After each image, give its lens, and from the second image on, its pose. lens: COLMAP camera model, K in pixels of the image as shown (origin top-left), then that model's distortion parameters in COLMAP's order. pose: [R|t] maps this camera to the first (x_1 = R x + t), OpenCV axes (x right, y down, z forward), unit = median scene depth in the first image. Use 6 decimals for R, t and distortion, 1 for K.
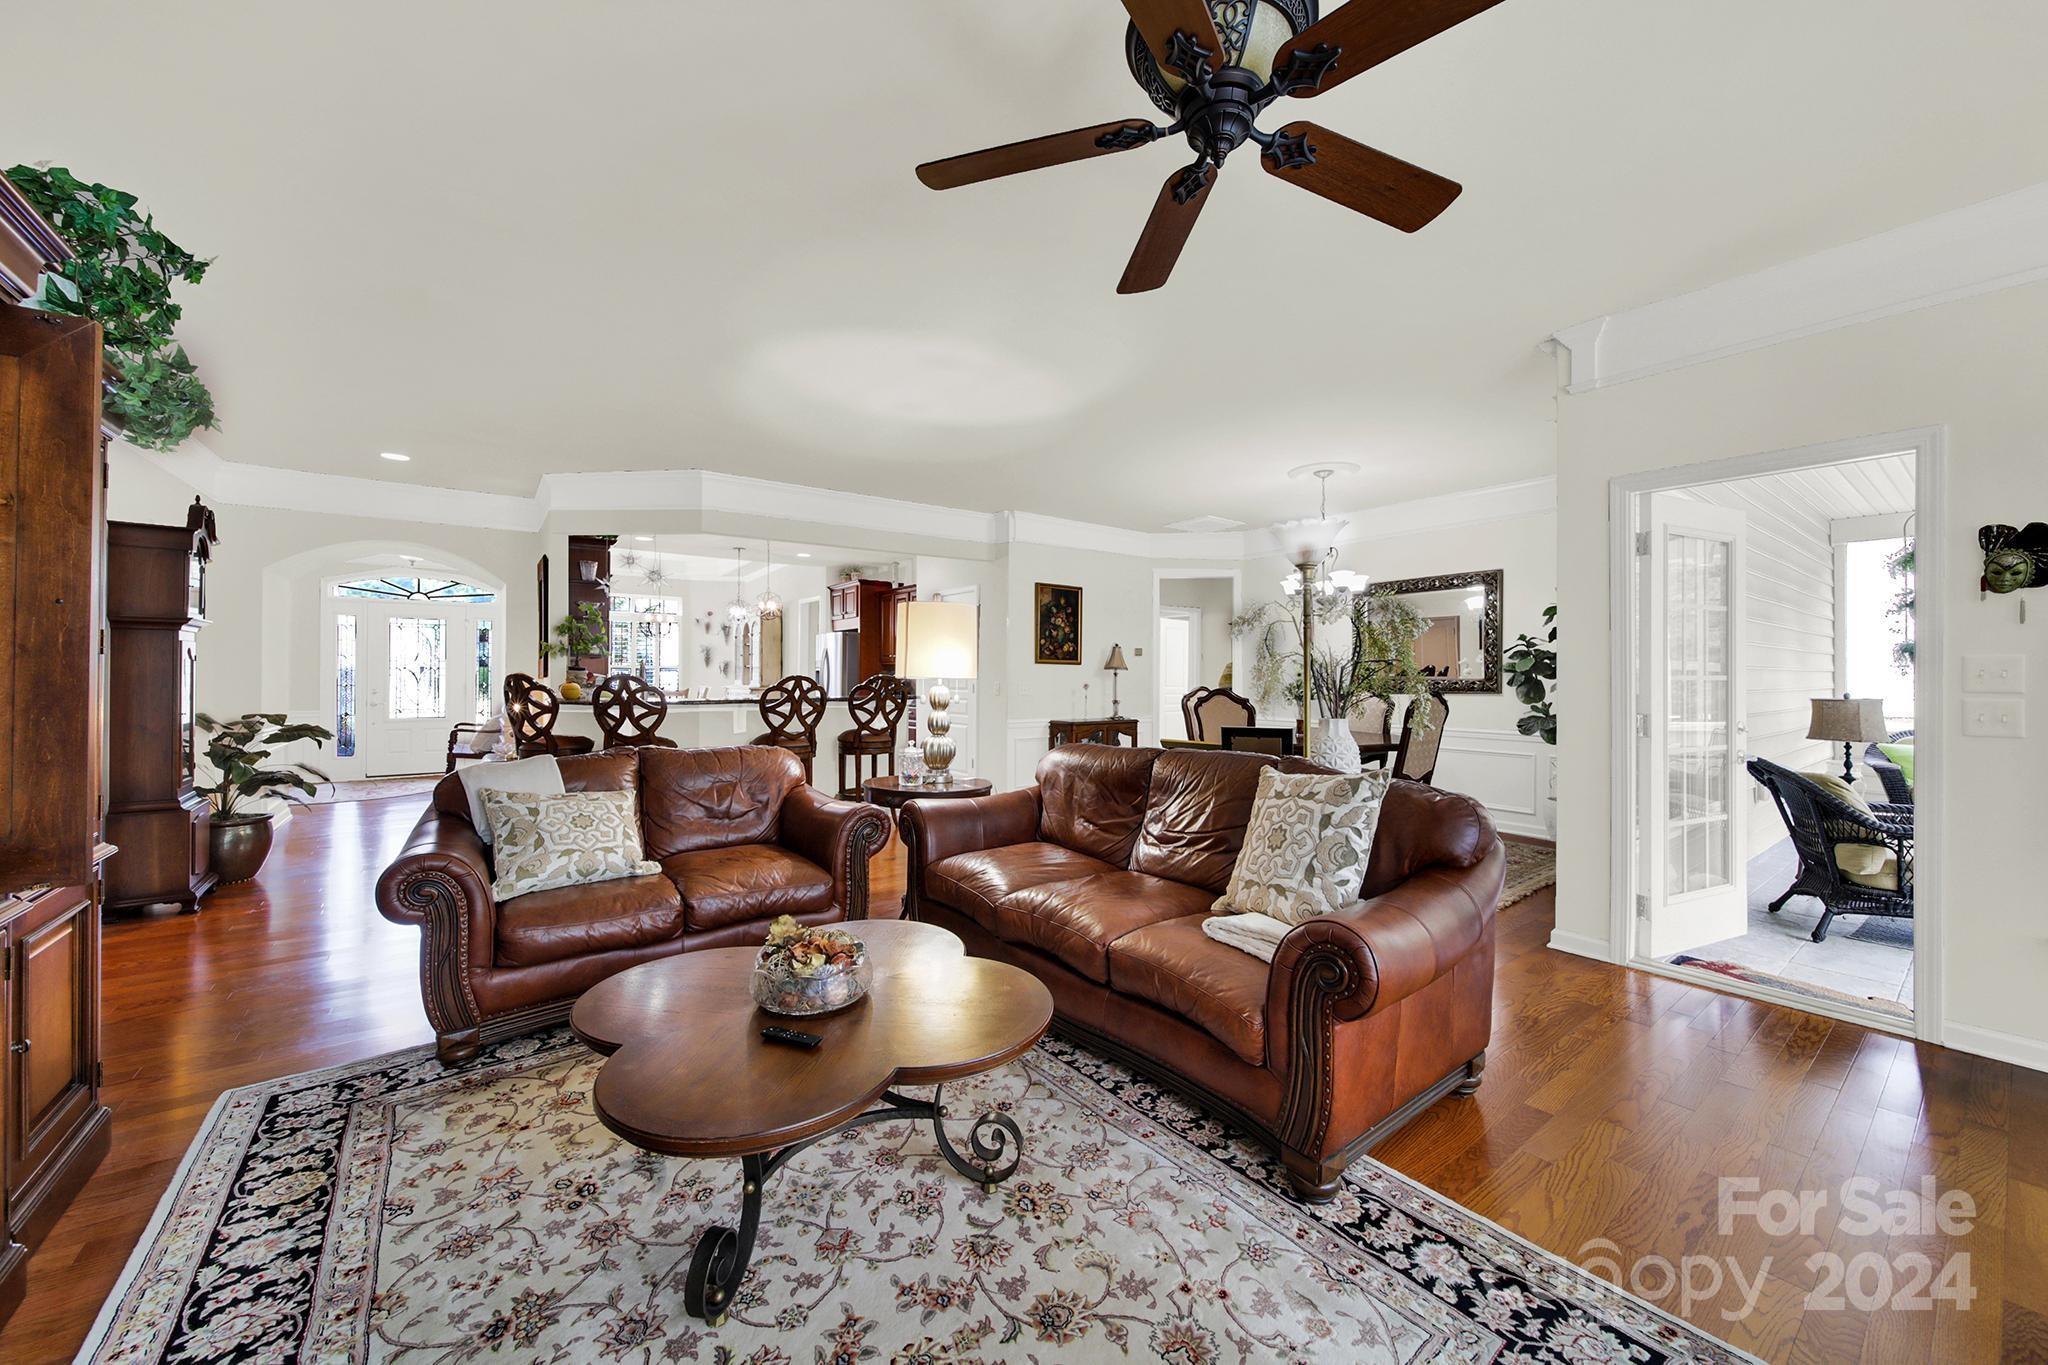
lens RADIAL K [[743.7, 0, 1024.4], [0, 743.7, 671.5], [0, 0, 1]] dist [-0.008043, -0.000033]
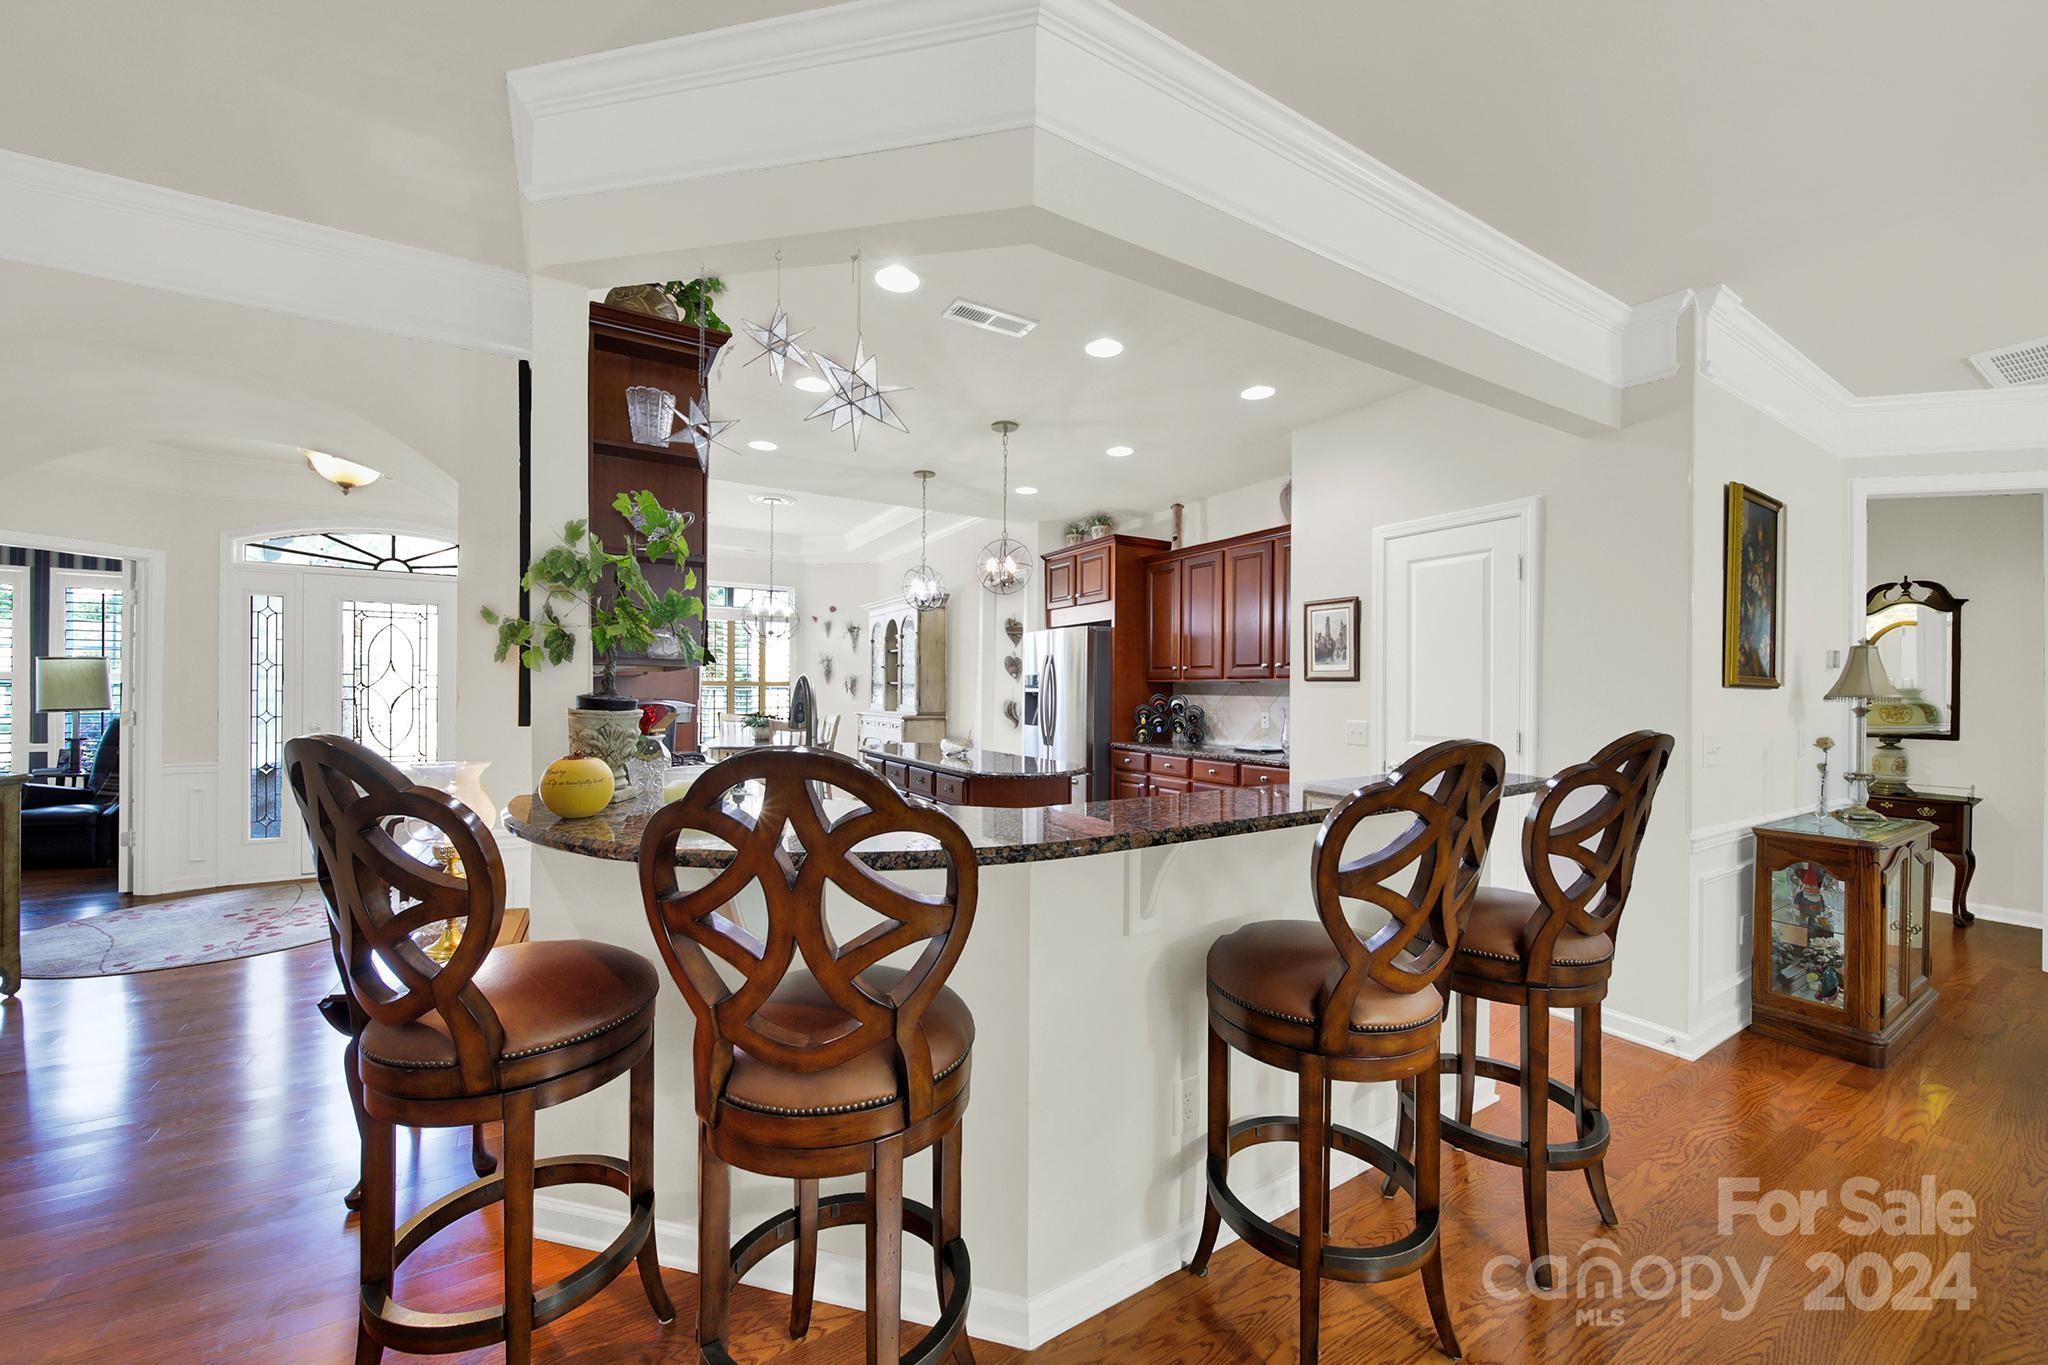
lens RADIAL K [[741.4, 0, 1027.4], [0, 741.4, 692.2], [0, 0, 1]] dist [-0.008458, 0.000214]
pose [[0.996114, 0.005346, -0.087913, -0.368952], [-0.004514, 0.999943, 0.009661, -0.010803], [0.087960, -0.009227, 0.996081, 0.649544]]
